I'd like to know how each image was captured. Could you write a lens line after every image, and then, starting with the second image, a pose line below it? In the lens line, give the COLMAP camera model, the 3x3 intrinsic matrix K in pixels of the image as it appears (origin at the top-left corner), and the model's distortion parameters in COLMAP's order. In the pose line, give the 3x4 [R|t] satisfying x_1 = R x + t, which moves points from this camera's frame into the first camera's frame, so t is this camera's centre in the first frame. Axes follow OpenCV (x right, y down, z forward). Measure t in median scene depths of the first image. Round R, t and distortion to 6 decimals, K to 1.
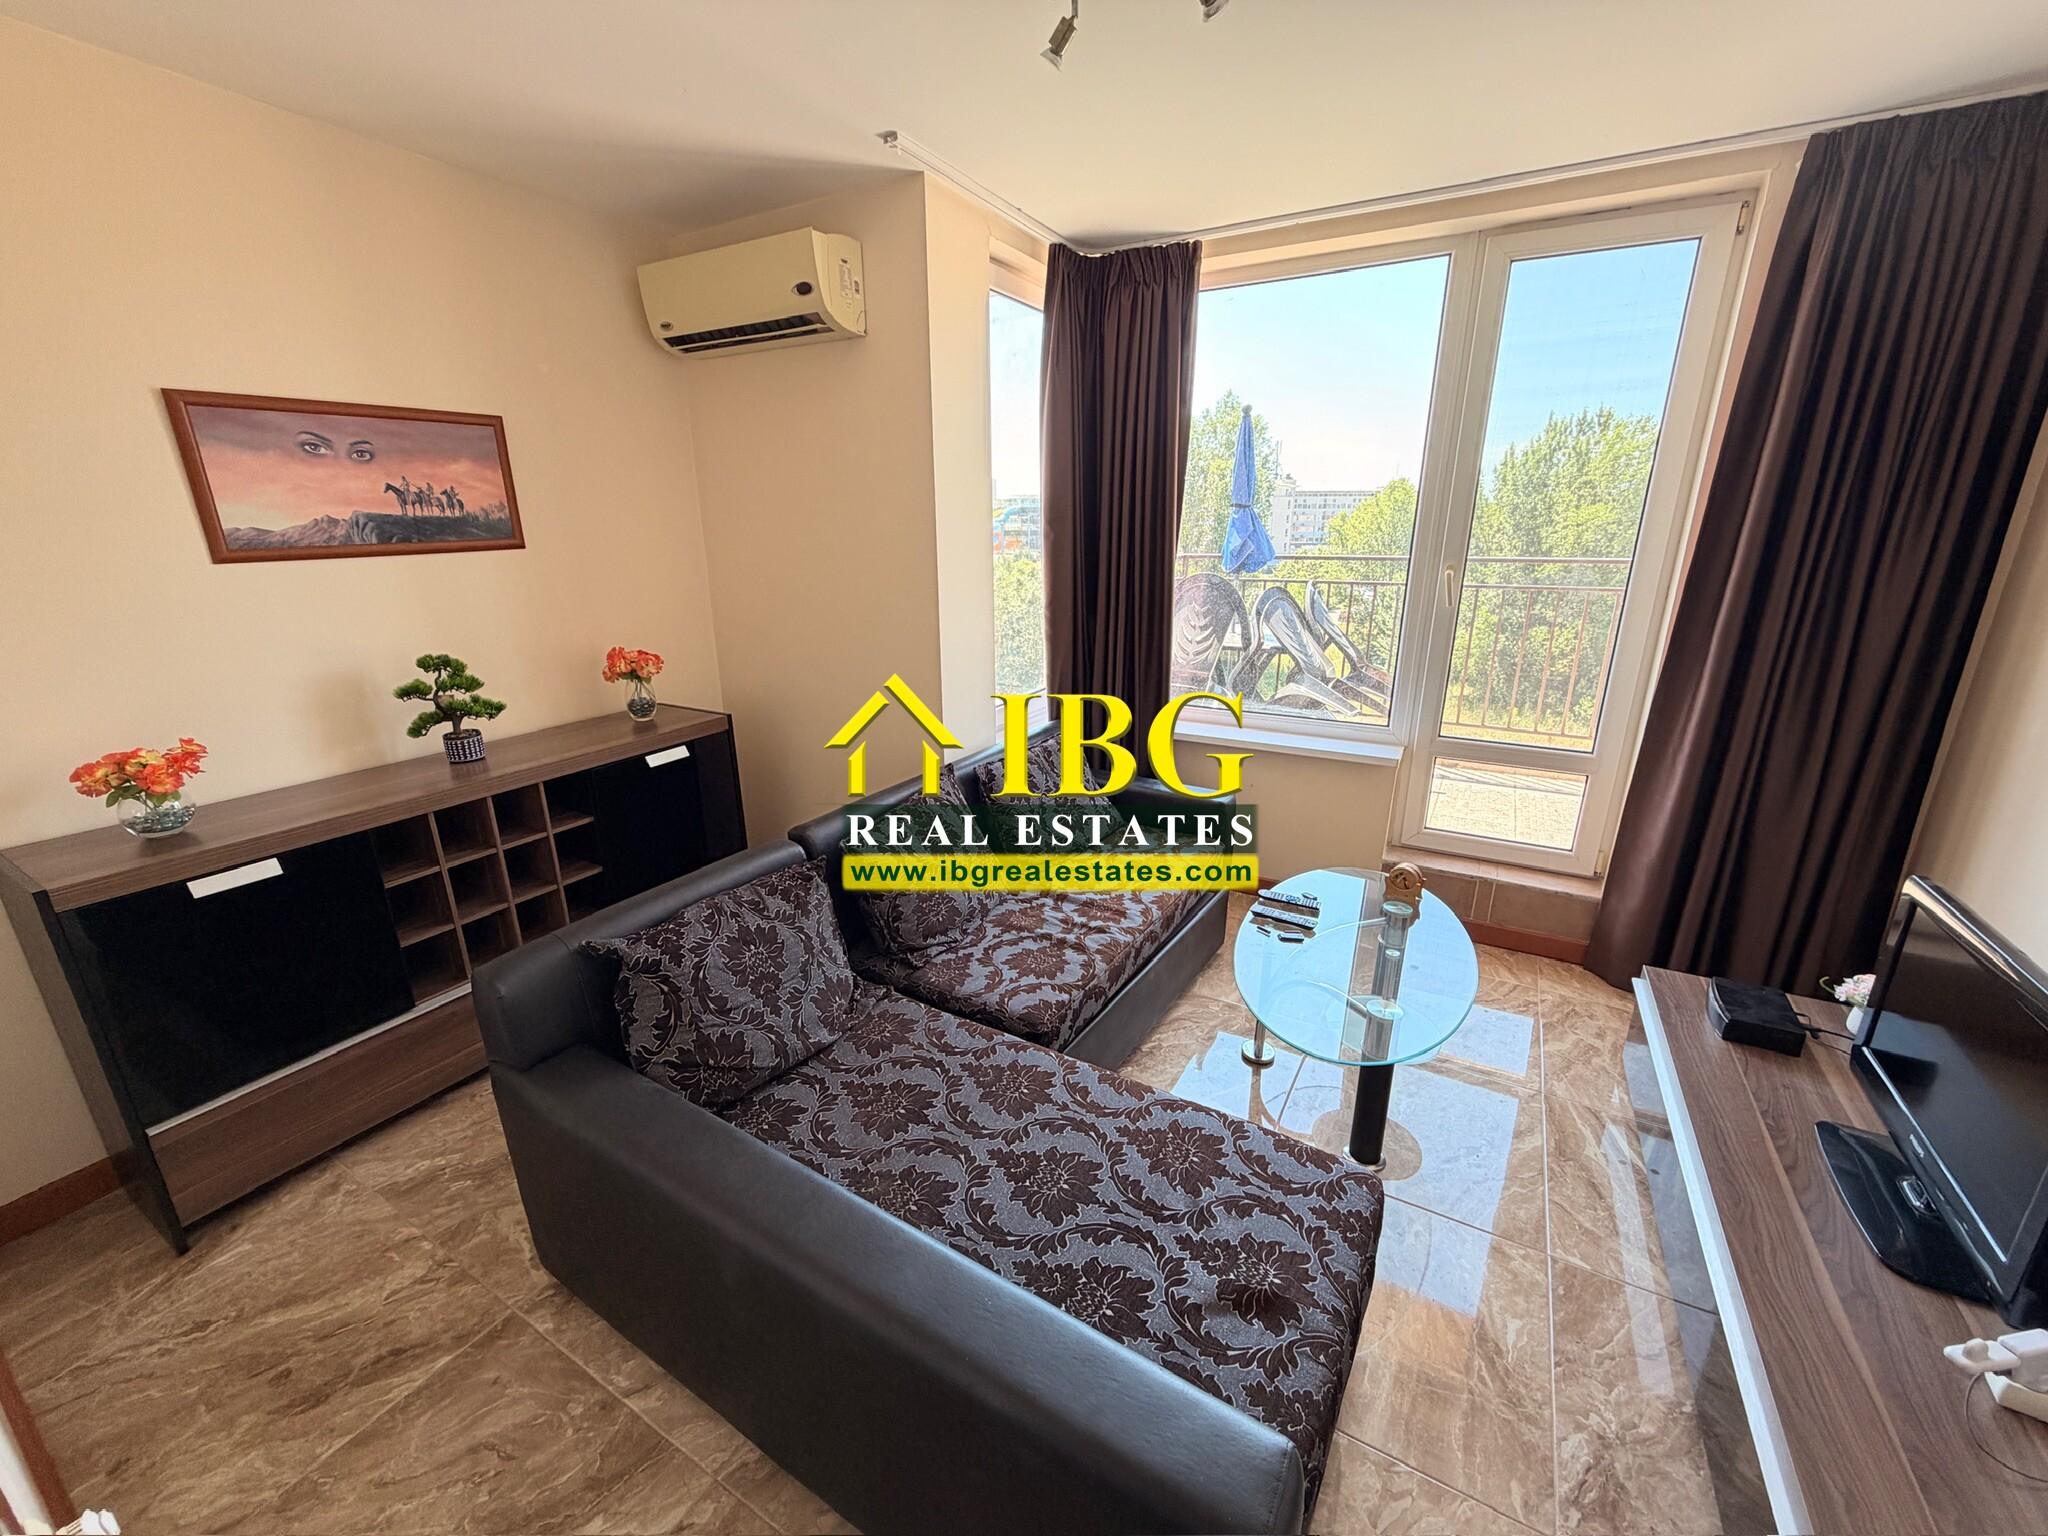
lens RADIAL K [[816.9, 0, 1027.1], [0, 816.9, 769.2], [0, 0, 1]] dist [-0.001877, -0.000155]
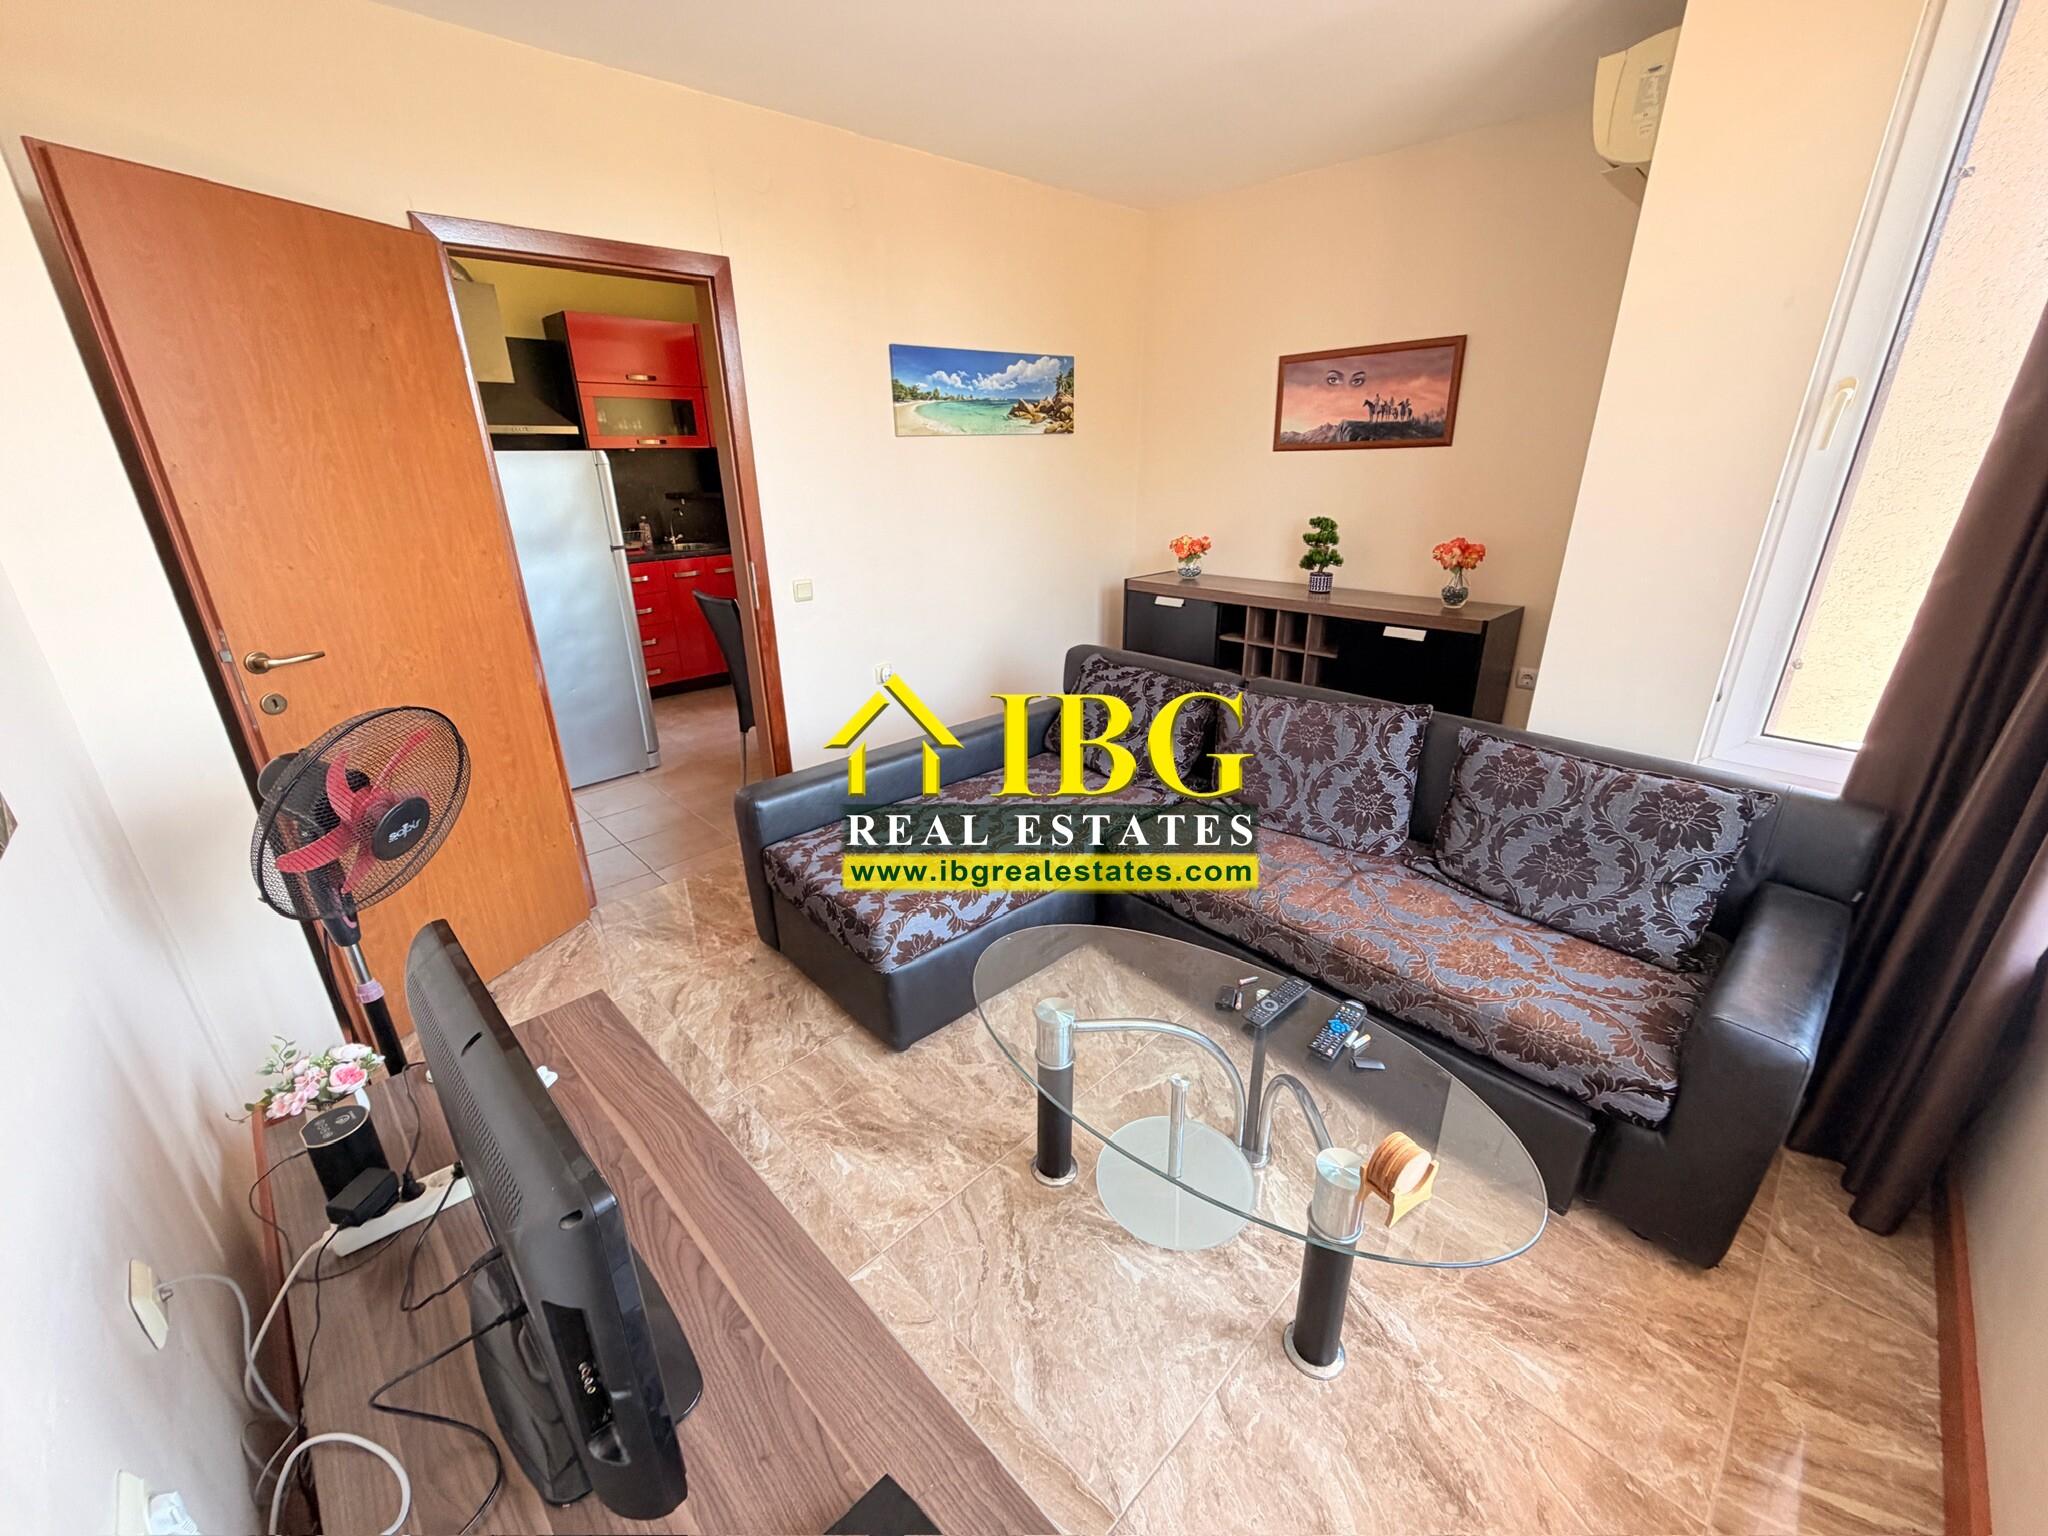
lens RADIAL K [[816.9, 0, 1020.6], [0, 816.9, 765.8], [0, 0, 1]] dist [-0.001877, -0.000155]
pose [[-0.276015, 0.363160, -0.889905, 0.956383], [-0.260423, 0.862981, 0.432947, -0.251577], [0.925200, 0.351252, -0.143620, 0.854984]]
